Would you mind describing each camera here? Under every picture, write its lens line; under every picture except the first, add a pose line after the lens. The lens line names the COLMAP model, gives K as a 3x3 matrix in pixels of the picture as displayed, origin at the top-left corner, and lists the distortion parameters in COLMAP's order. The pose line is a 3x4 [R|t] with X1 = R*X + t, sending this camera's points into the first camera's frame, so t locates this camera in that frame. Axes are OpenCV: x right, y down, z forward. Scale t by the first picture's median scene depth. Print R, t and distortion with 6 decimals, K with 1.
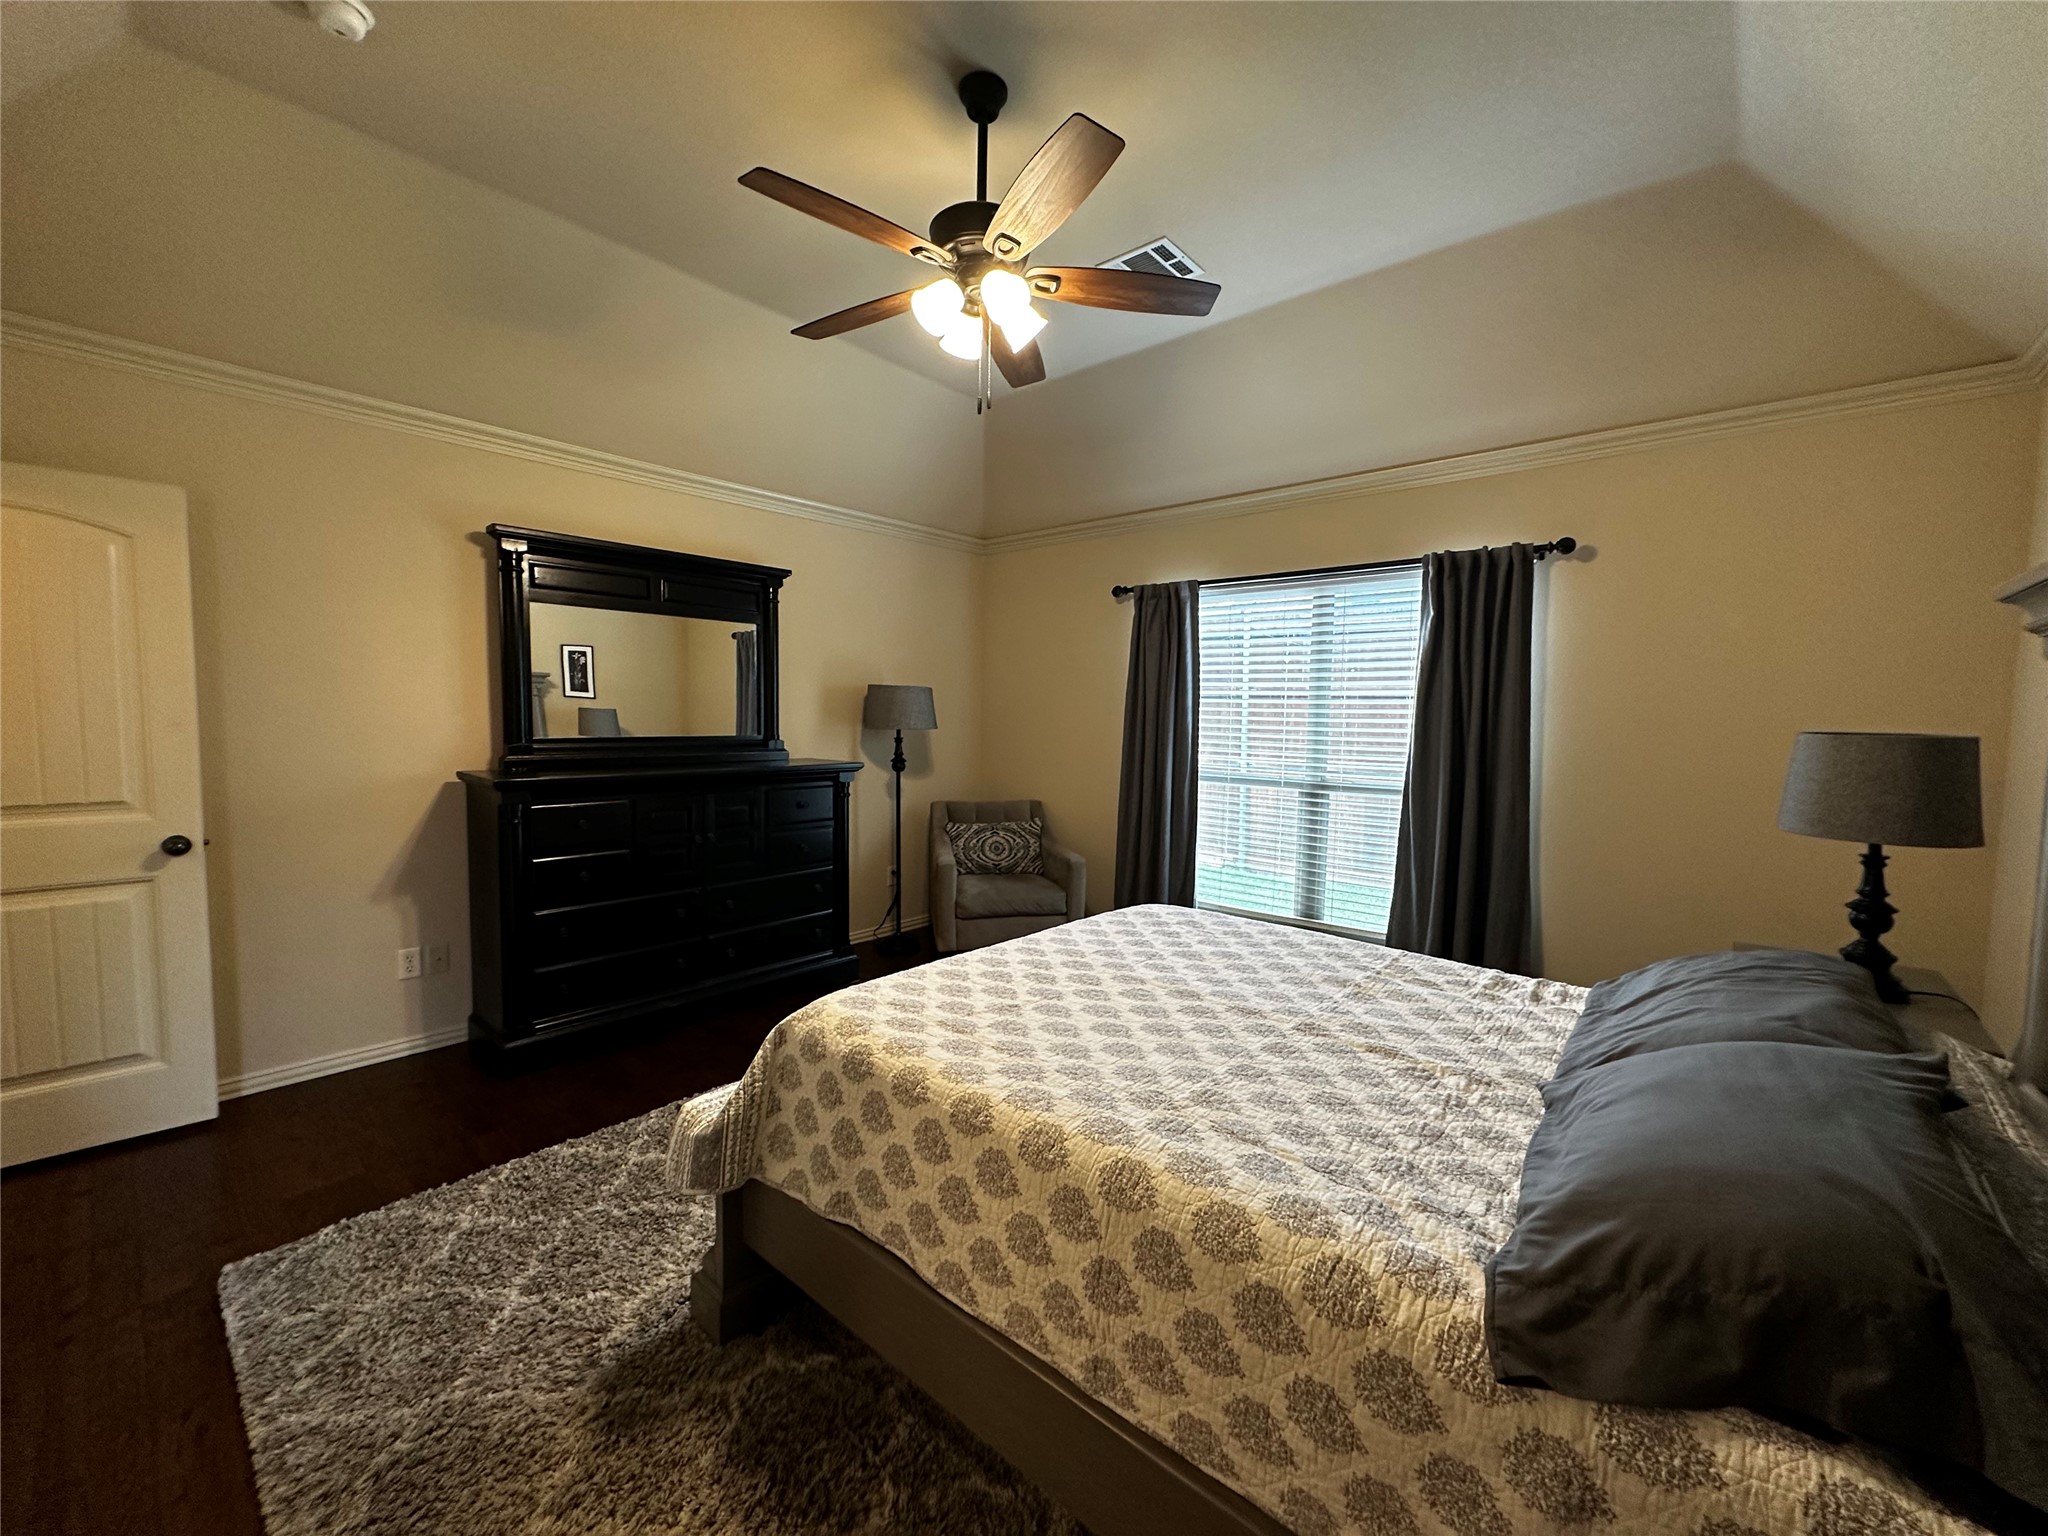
lens RADIAL K [[817.3, 0, 1024.0], [0, 817.3, 768.0], [0, 0, 1]] dist [-0.001852, 0.000427]
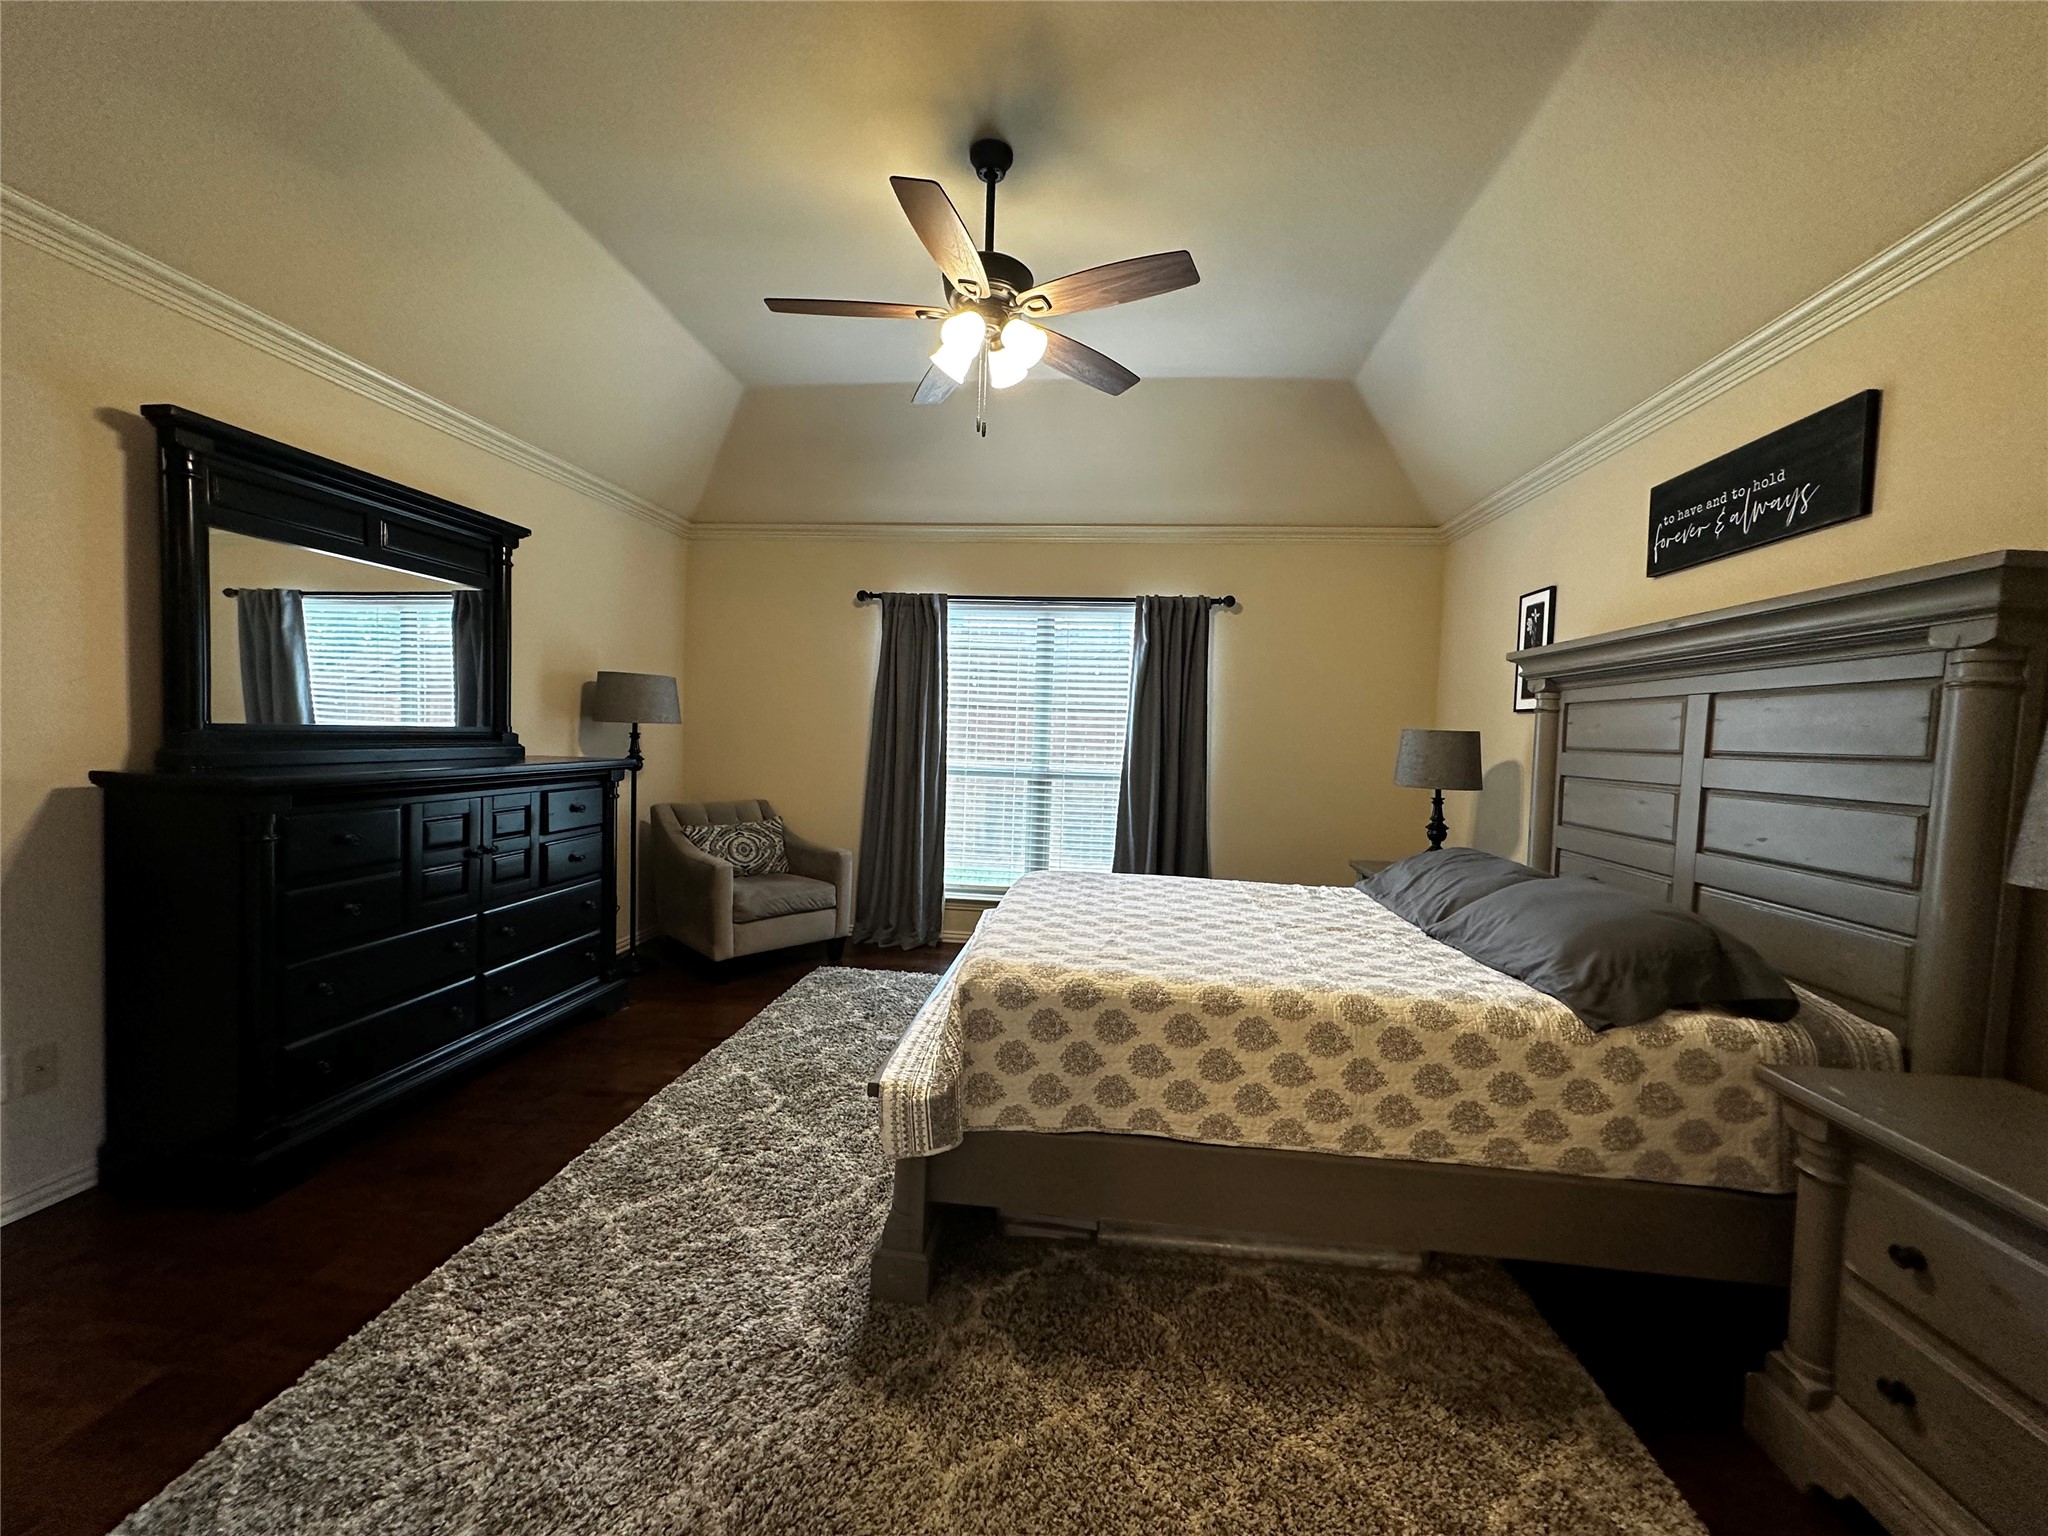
lens RADIAL K [[817.3, 0, 1024.0], [0, 817.3, 768.0], [0, 0, 1]] dist [-0.001852, 0.000427]
pose [[0.815484, -0.014006, 0.578610, -0.418461], [0.020112, 0.999789, -0.004144, 0.017484], [-0.578430, 0.015016, 0.815594, 0.036747]]
